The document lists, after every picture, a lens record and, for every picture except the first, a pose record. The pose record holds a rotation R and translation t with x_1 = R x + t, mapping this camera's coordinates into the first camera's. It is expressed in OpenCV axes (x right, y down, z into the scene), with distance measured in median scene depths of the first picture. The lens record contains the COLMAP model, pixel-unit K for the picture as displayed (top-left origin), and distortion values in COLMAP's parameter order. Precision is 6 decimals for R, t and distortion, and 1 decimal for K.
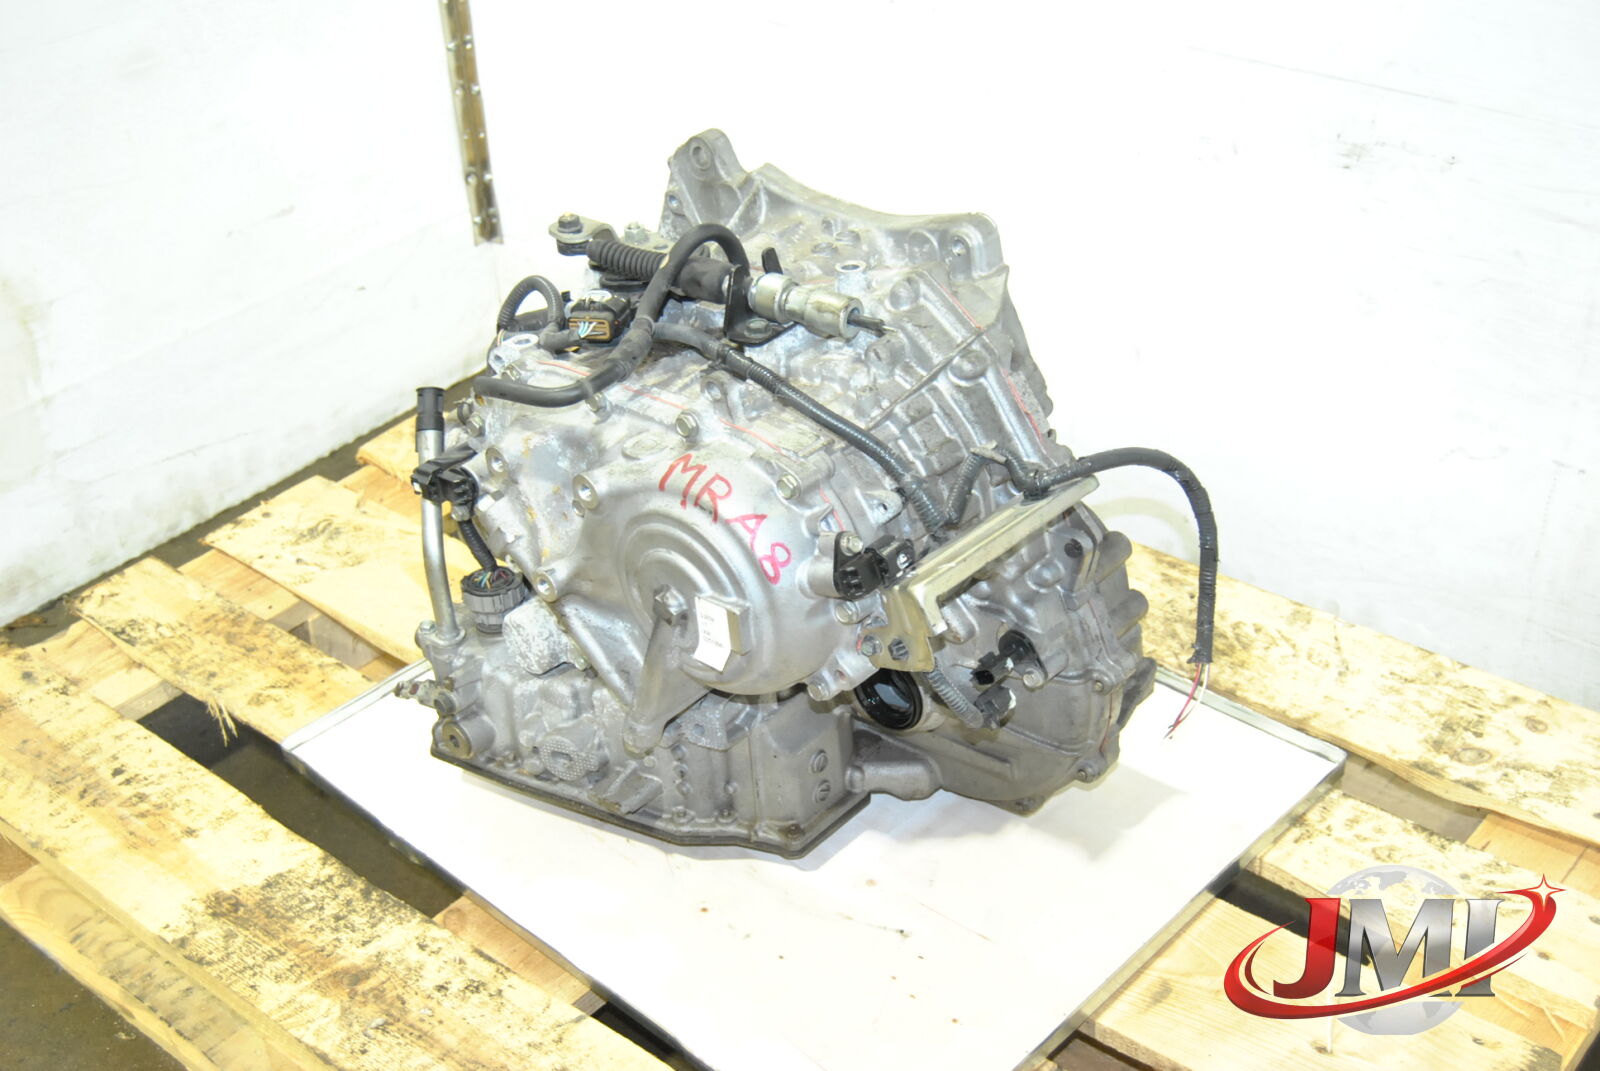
lens RADIAL K [[1977.9, 0, 797.4], [0, 1977.9, 533.3], [0, 0, 1]] dist [-0.042963, 0.000000]
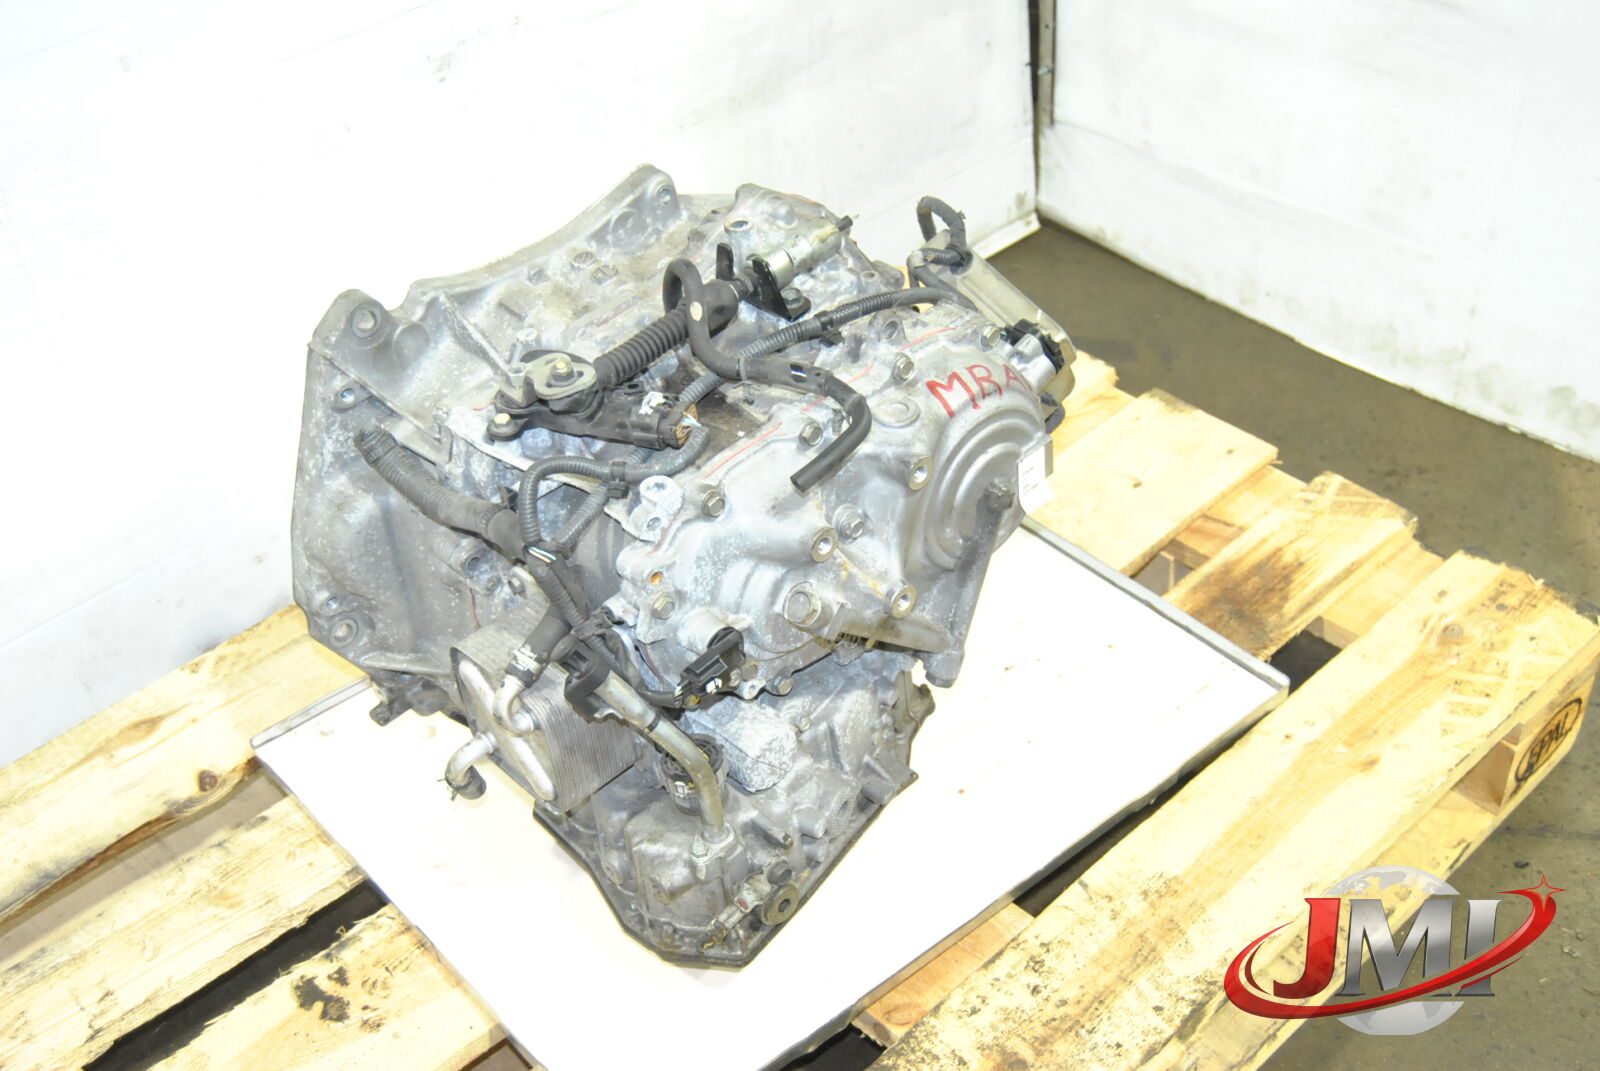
lens RADIAL K [[1977.9, 0, 807.2], [0, 1977.9, 542.1], [0, 0, 1]] dist [-0.042963, 0.000000]
pose [[0.106546, -0.582004, 0.806176, -0.822871], [0.579393, 0.695254, 0.425352, -0.399279], [-0.808054, 0.421773, 0.411286, 0.554218]]
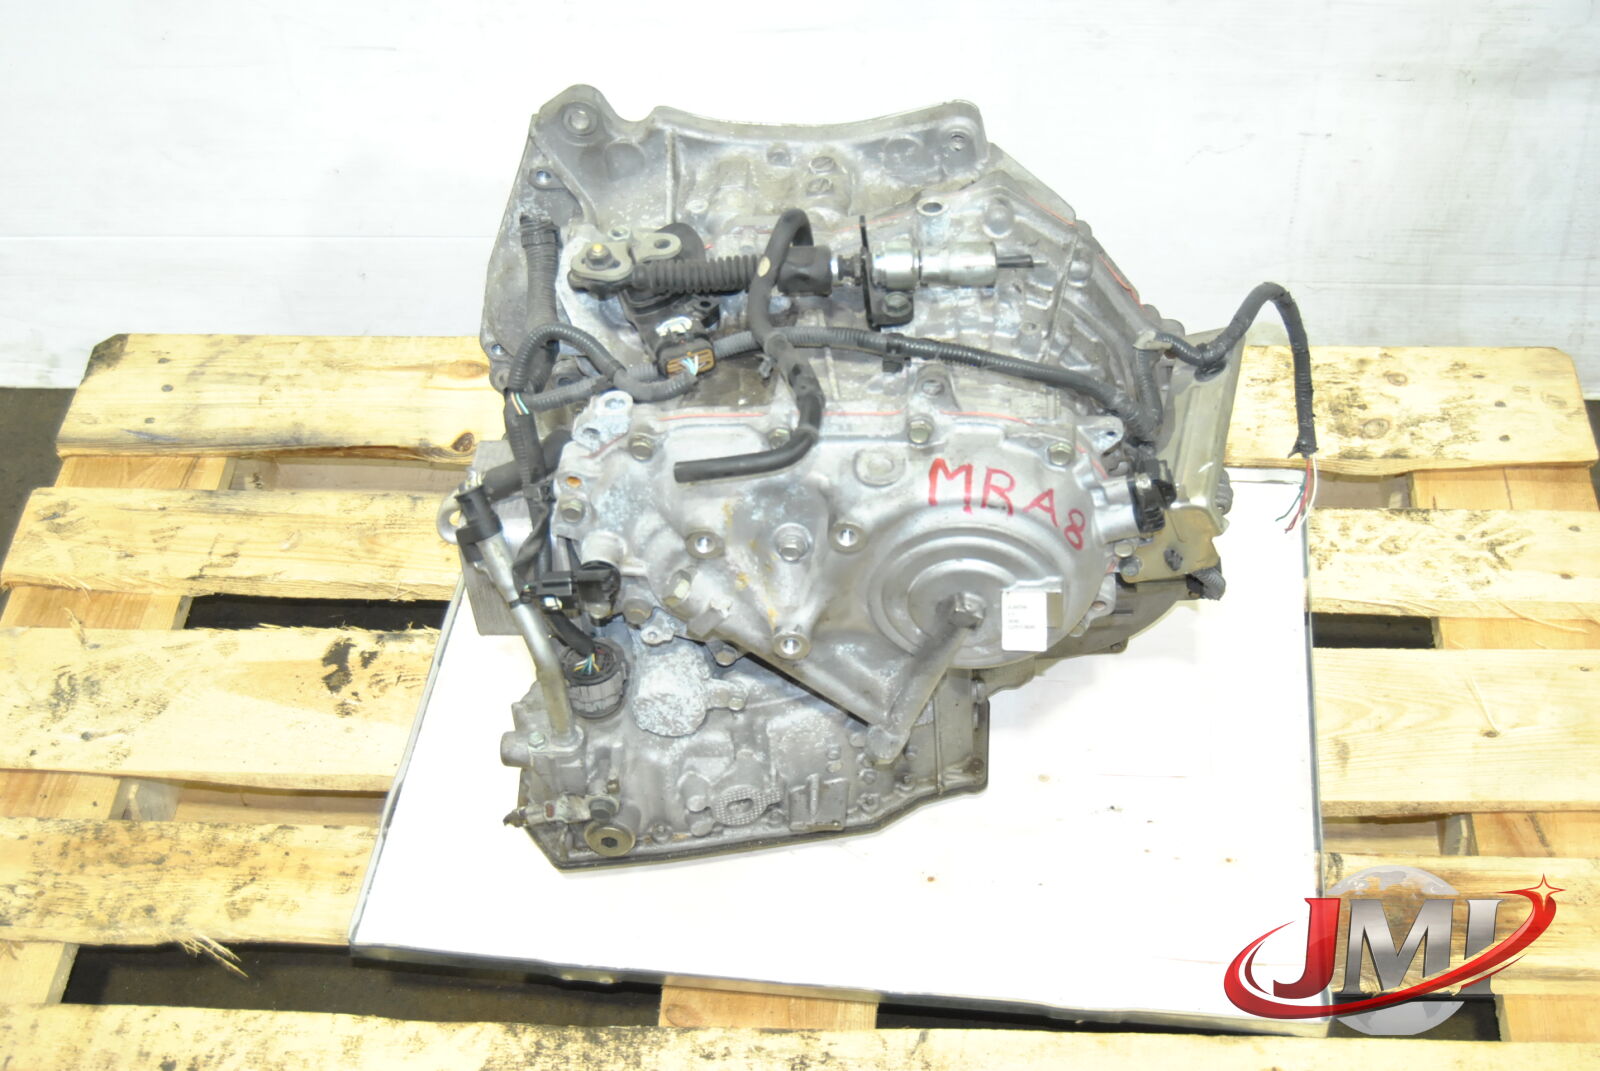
lens RADIAL K [[2421.5, 0, 810.0], [0, 2421.5, 532.3], [0, 0, 1]] dist [-0.022439, 0.000000]
pose [[0.797310, -0.393526, 0.457640, -0.555184], [0.314048, 0.917984, 0.242236, -0.263632], [-0.515433, -0.049416, 0.855504, 0.025522]]
